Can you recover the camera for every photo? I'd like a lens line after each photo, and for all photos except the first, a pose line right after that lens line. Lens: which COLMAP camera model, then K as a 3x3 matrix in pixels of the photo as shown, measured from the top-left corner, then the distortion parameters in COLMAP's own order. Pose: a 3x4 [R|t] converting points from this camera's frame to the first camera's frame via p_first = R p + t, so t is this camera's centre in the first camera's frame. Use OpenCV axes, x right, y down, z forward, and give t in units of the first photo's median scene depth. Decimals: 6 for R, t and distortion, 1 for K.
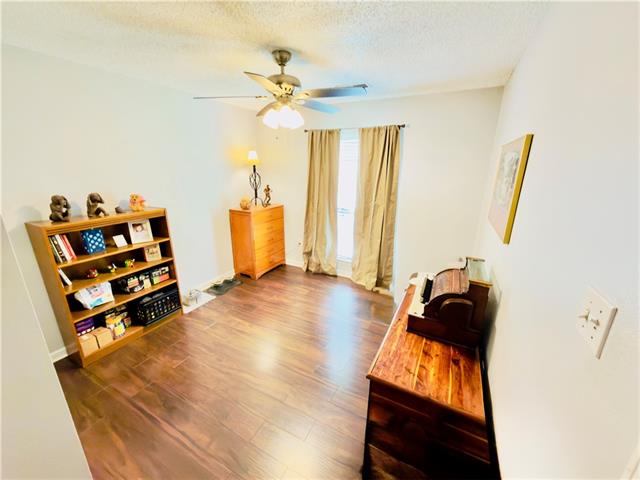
lens RADIAL K [[255.7, 0, 315.6], [0, 255.7, 237.2], [0, 0, 1]] dist [0.004487, -0.000173]
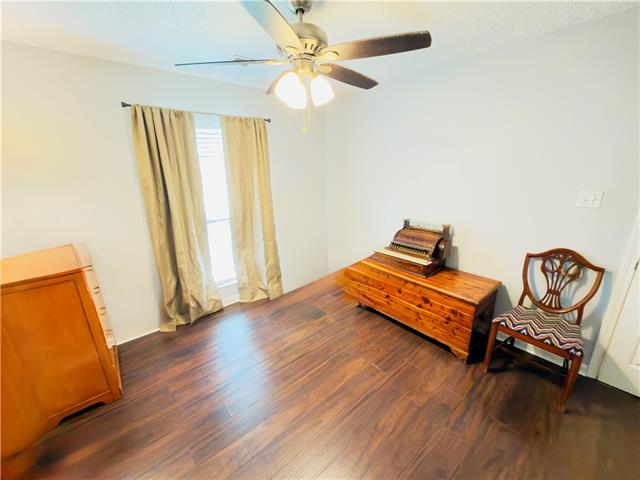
lens RADIAL K [[255.7, 0, 315.8], [0, 255.7, 241.9], [0, 0, 1]] dist [0.004487, -0.000173]
pose [[0.373198, -0.280580, 0.884307, -0.484058], [0.290387, 0.940605, 0.175893, -0.100499], [-0.881135, 0.191148, 0.432508, 0.430400]]
